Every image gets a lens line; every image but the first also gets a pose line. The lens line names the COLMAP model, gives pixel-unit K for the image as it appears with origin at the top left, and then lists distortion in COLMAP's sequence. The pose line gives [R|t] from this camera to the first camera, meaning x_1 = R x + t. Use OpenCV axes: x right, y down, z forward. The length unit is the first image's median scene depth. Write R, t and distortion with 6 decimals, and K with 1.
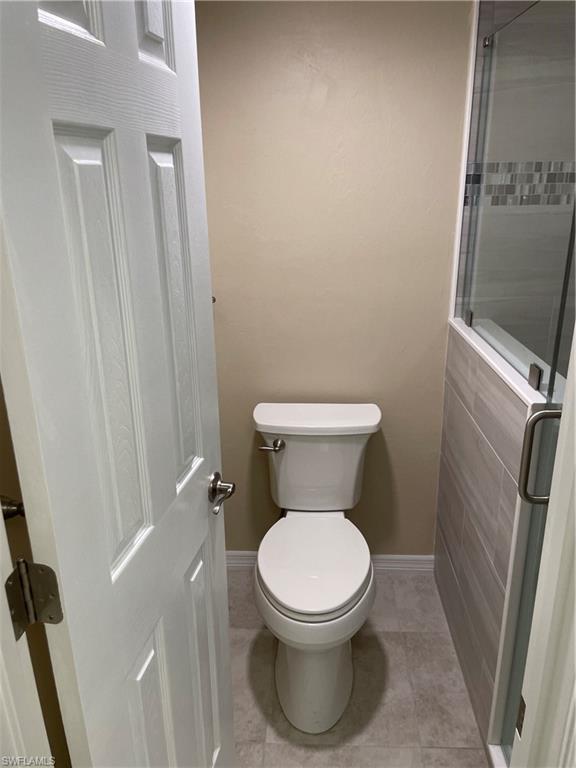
lens RADIAL K [[593.2, 0, 288.1], [0, 593.2, 383.3], [0, 0, 1]] dist [0.002541, 0.000520]
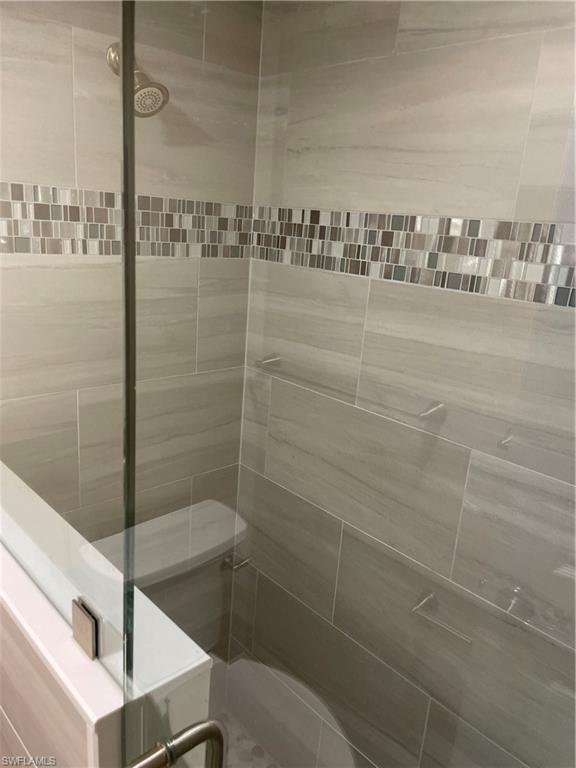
lens RADIAL K [[593.2, 0, 288.3], [0, 593.2, 384.8], [0, 0, 1]] dist [0.002541, 0.000520]
pose [[0.704227, -0.128709, 0.698211, 0.166976], [0.163090, 0.986459, 0.017350, -0.134819], [-0.690990, 0.101653, 0.715682, 0.392512]]
